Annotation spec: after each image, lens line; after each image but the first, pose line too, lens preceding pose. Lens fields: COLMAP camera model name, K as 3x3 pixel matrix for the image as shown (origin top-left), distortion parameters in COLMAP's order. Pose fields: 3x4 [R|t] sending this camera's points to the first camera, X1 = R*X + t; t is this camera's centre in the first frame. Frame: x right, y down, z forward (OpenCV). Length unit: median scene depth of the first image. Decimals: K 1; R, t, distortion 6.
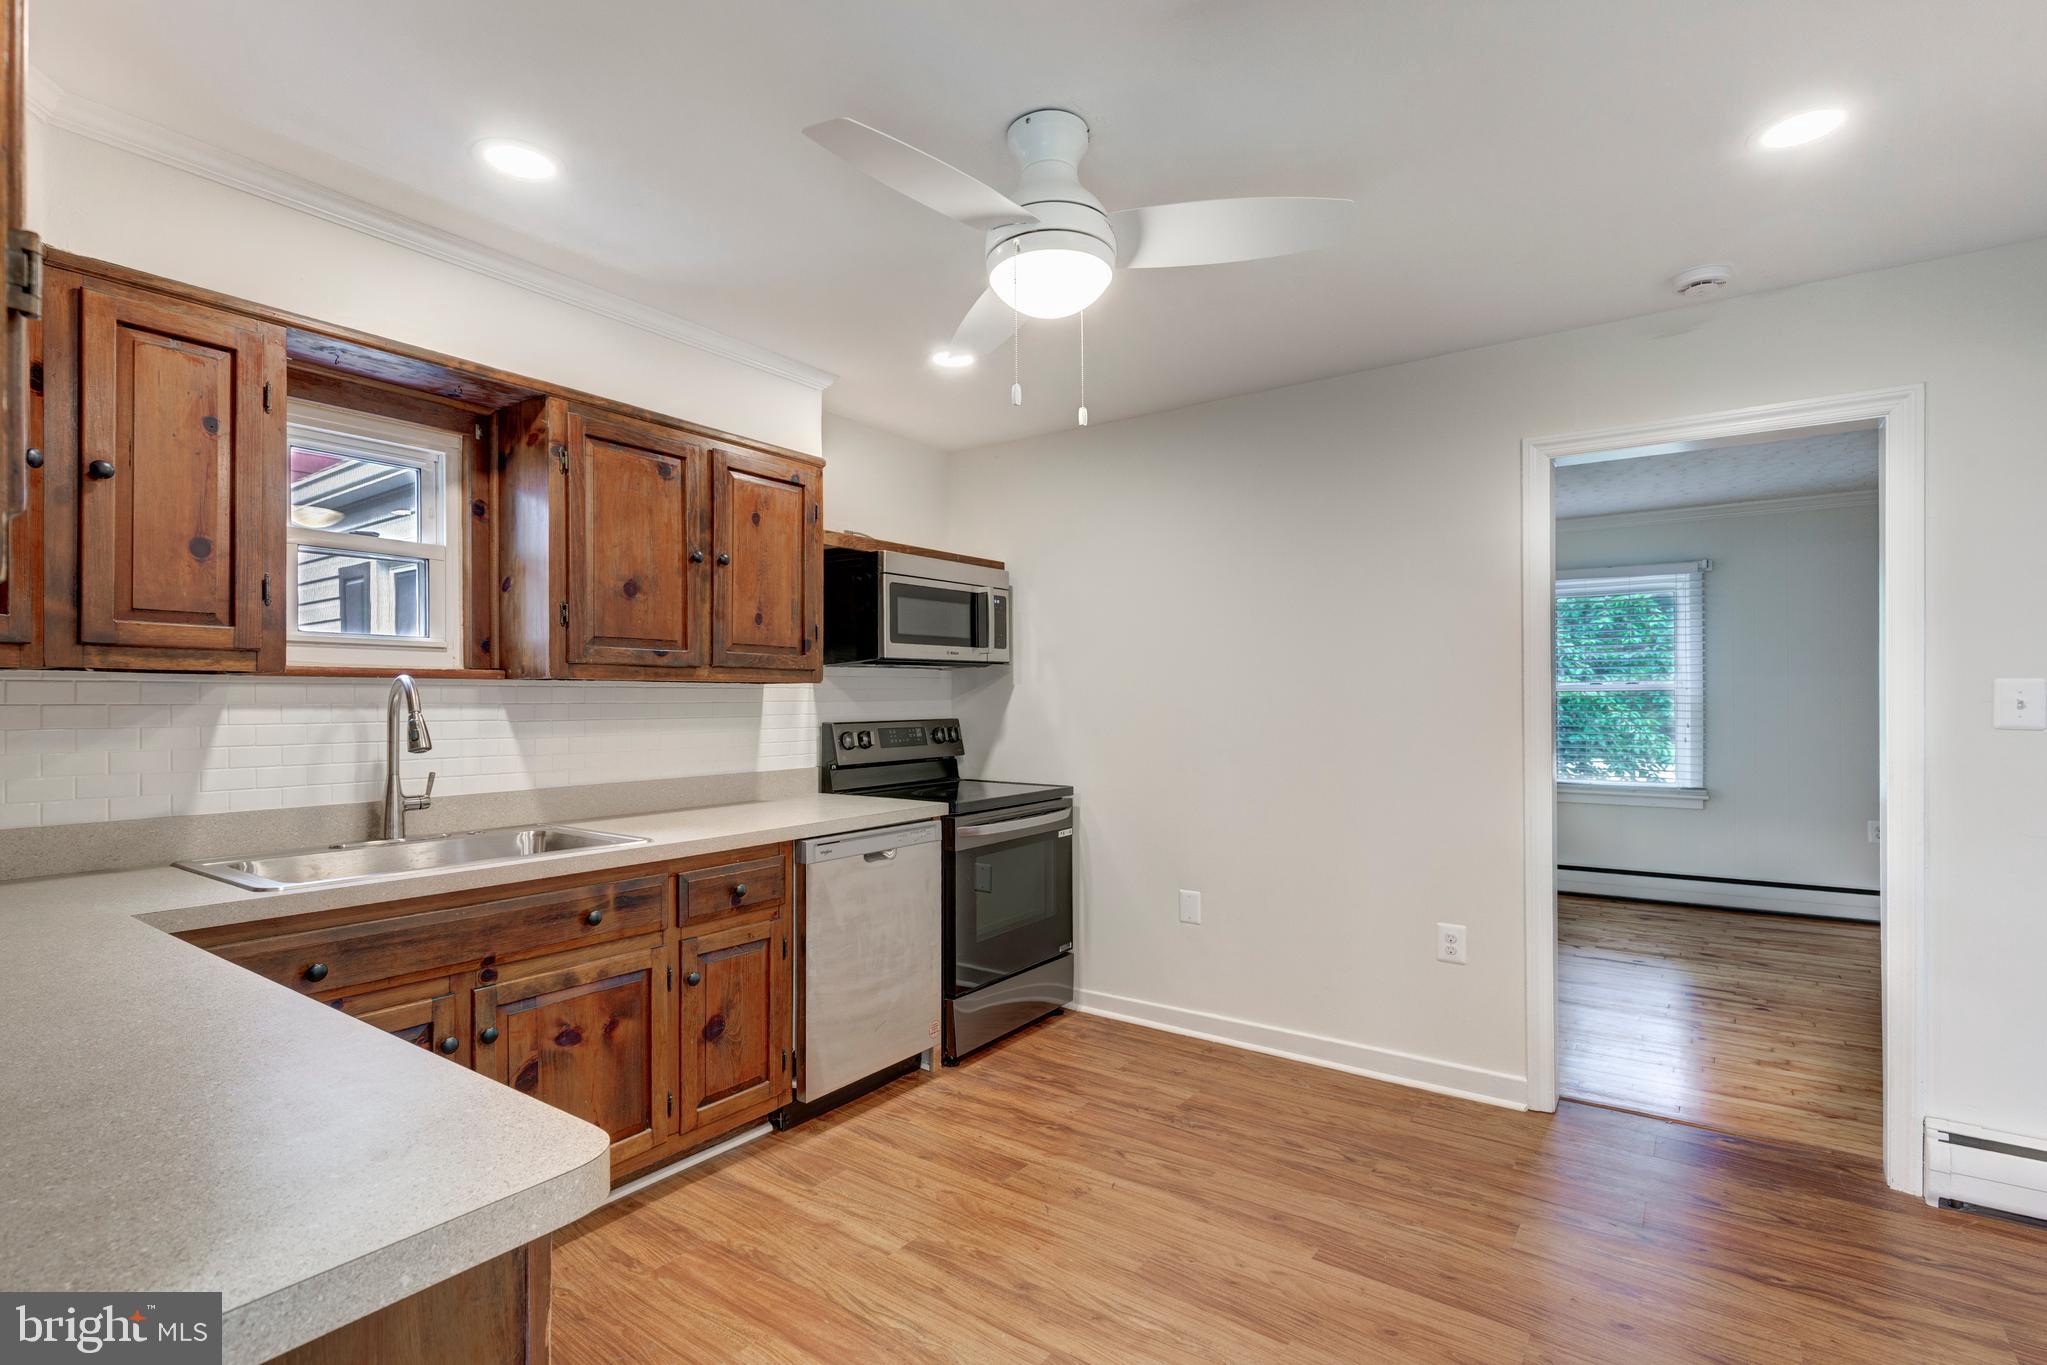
lens RADIAL K [[944.3, 0, 1078.0], [0, 944.3, 698.0], [0, 0, 1]] dist [0.000441, 0.000175]
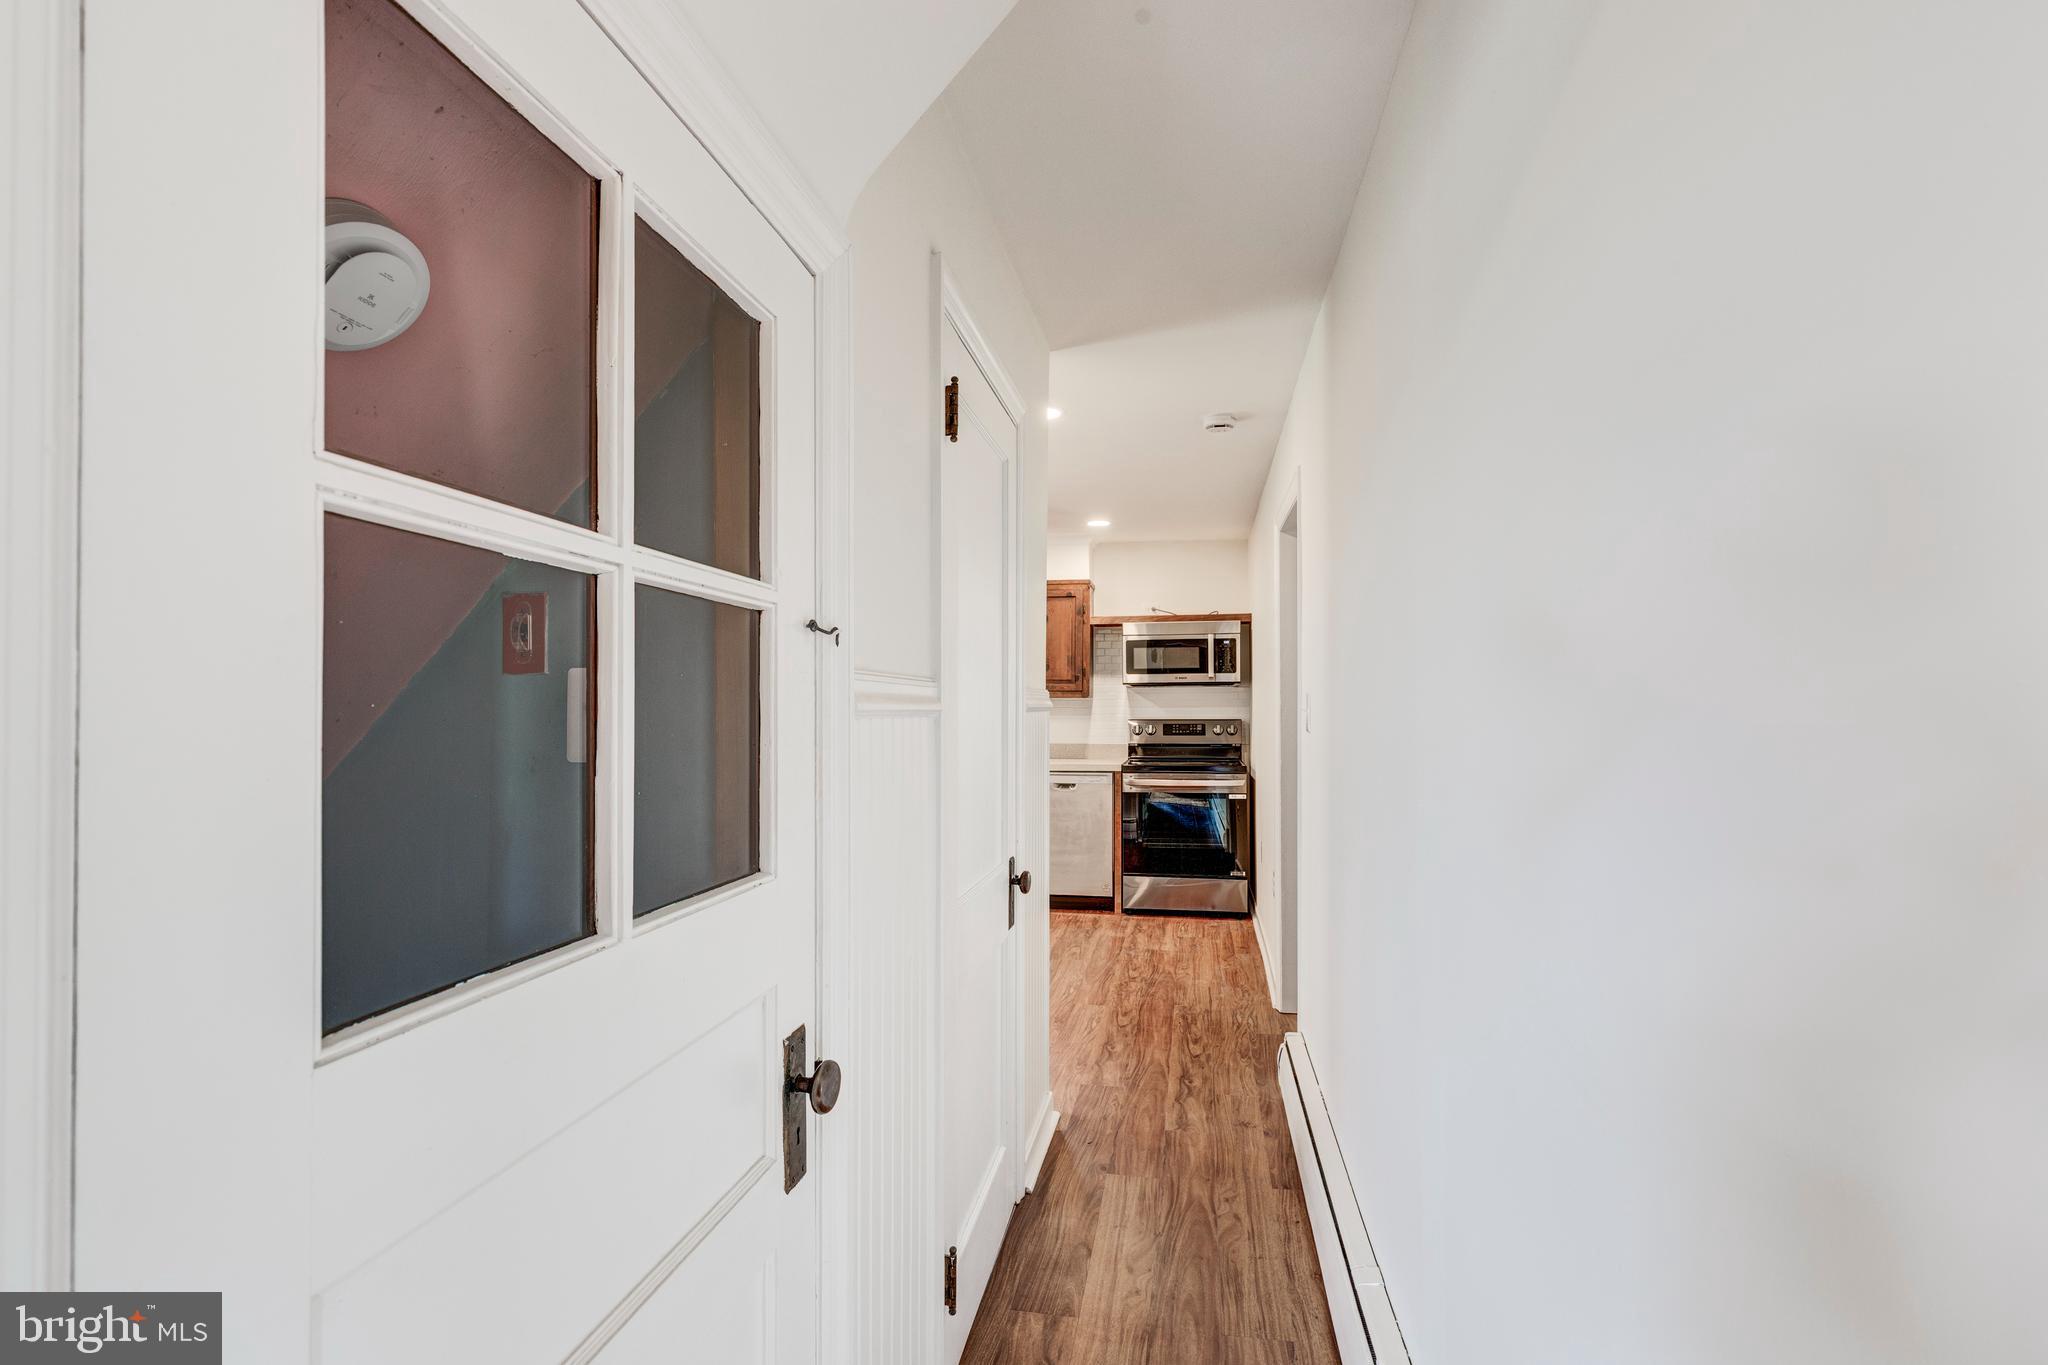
lens RADIAL K [[985.8, 0, 1045.6], [0, 985.8, 709.6], [0, 0, 1]] dist [0.004038, 0.000443]
pose [[0.417965, 0.005916, -0.908444, 1.831431], [-0.000149, 0.999979, 0.006444, -0.004960], [0.908463, -0.002558, 0.417957, 0.117404]]
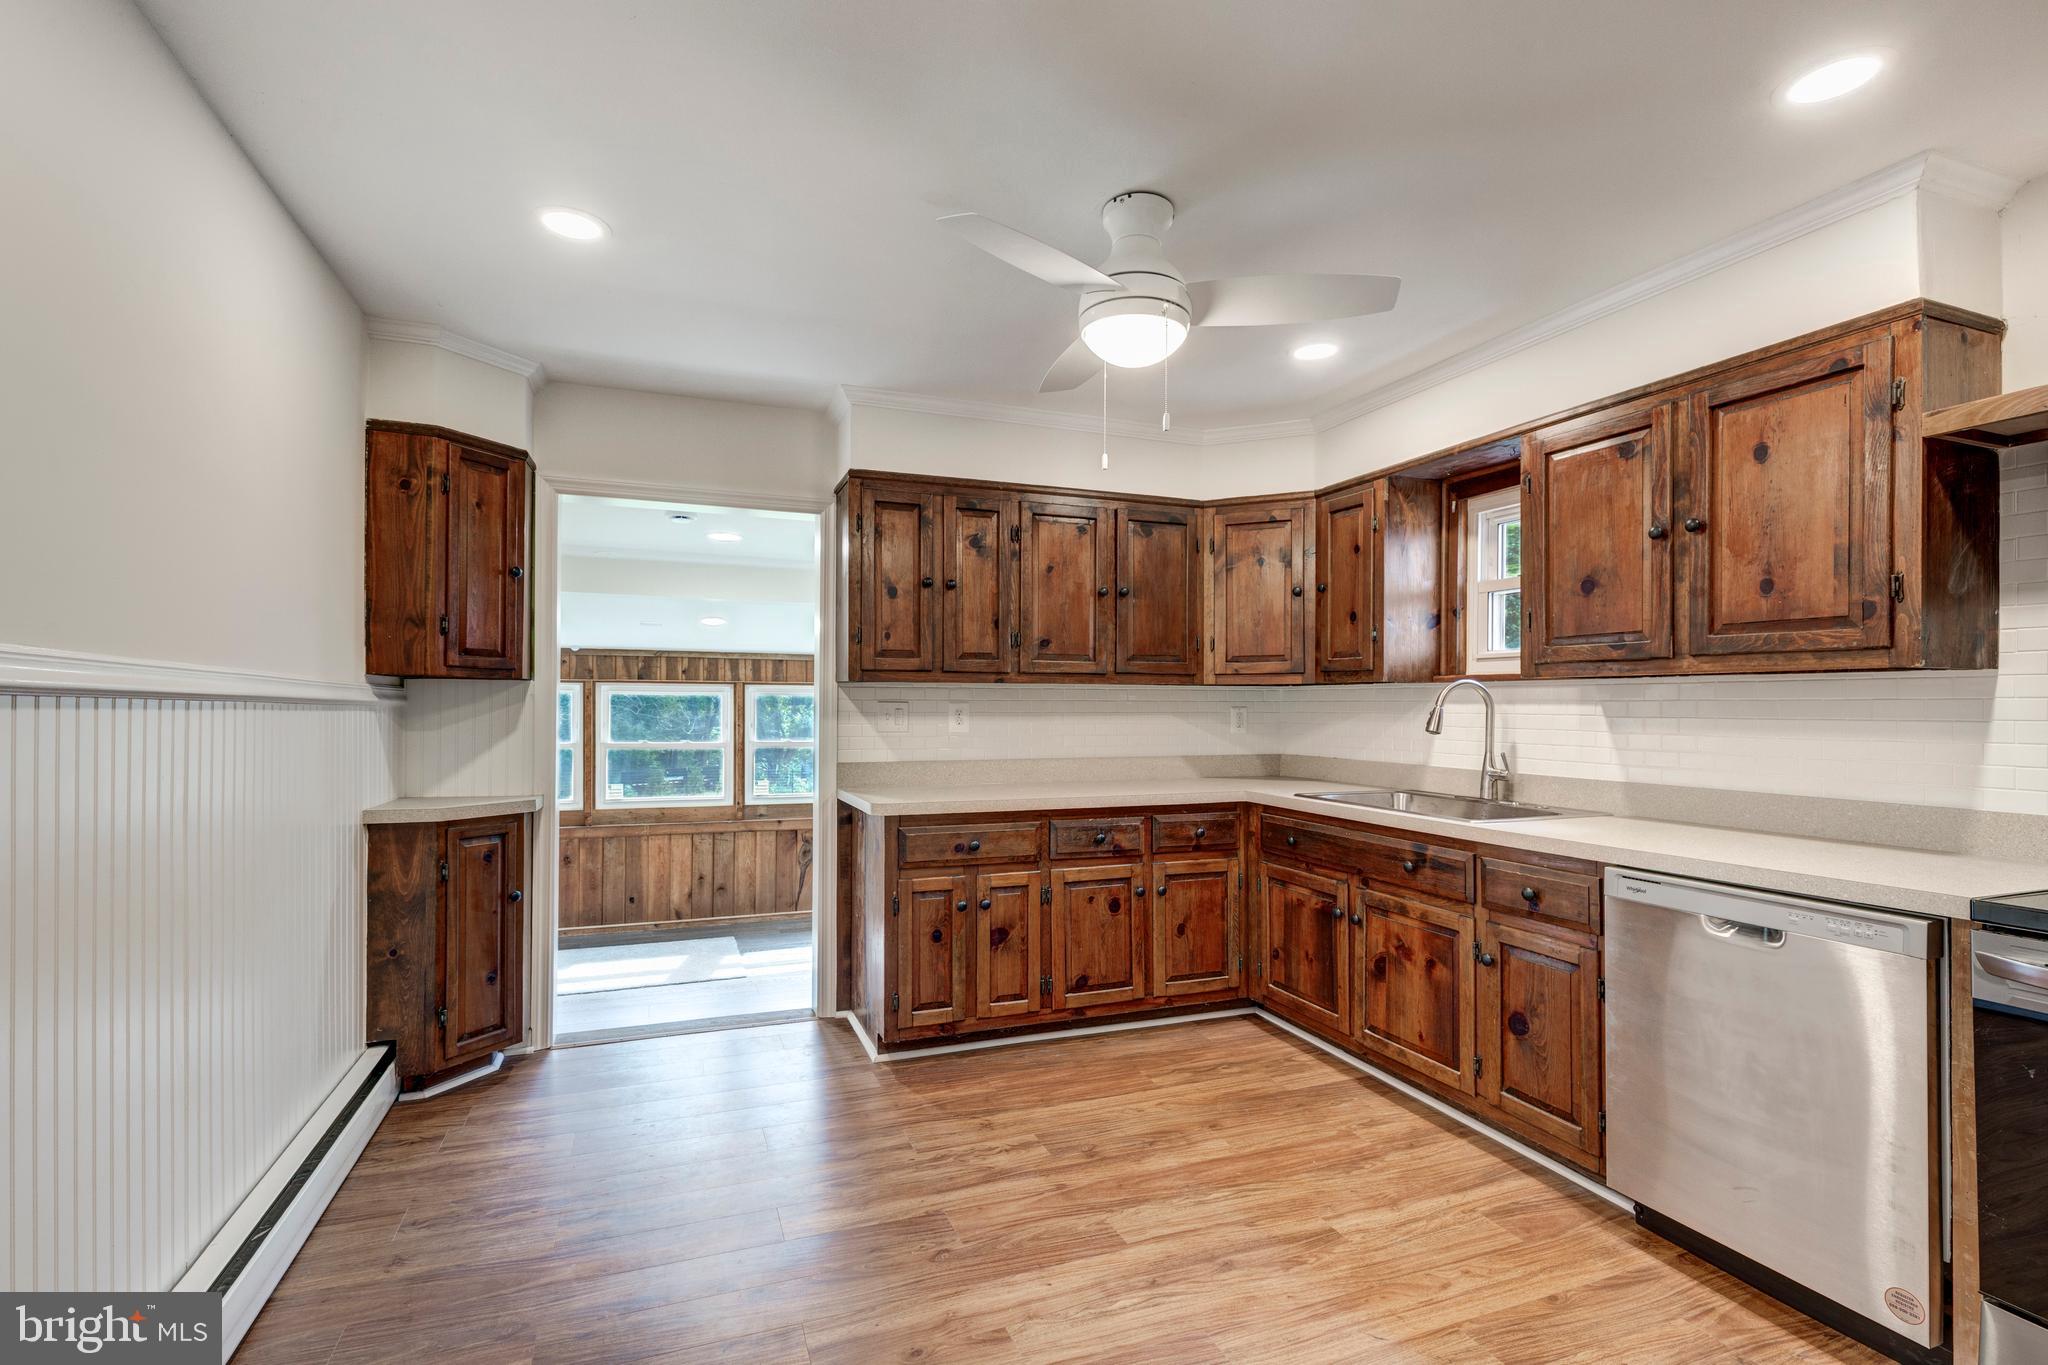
lens RADIAL K [[912.9, 0, 963.6], [0, 912.9, 705.2], [0, 0, 1]] dist [0.003339, 0.000252]
pose [[-0.611557, 0.002065, -0.791198, 0.703961], [0.003435, 0.999994, -0.000046, 0.009078], [0.791193, -0.002746, -0.611560, 1.075231]]
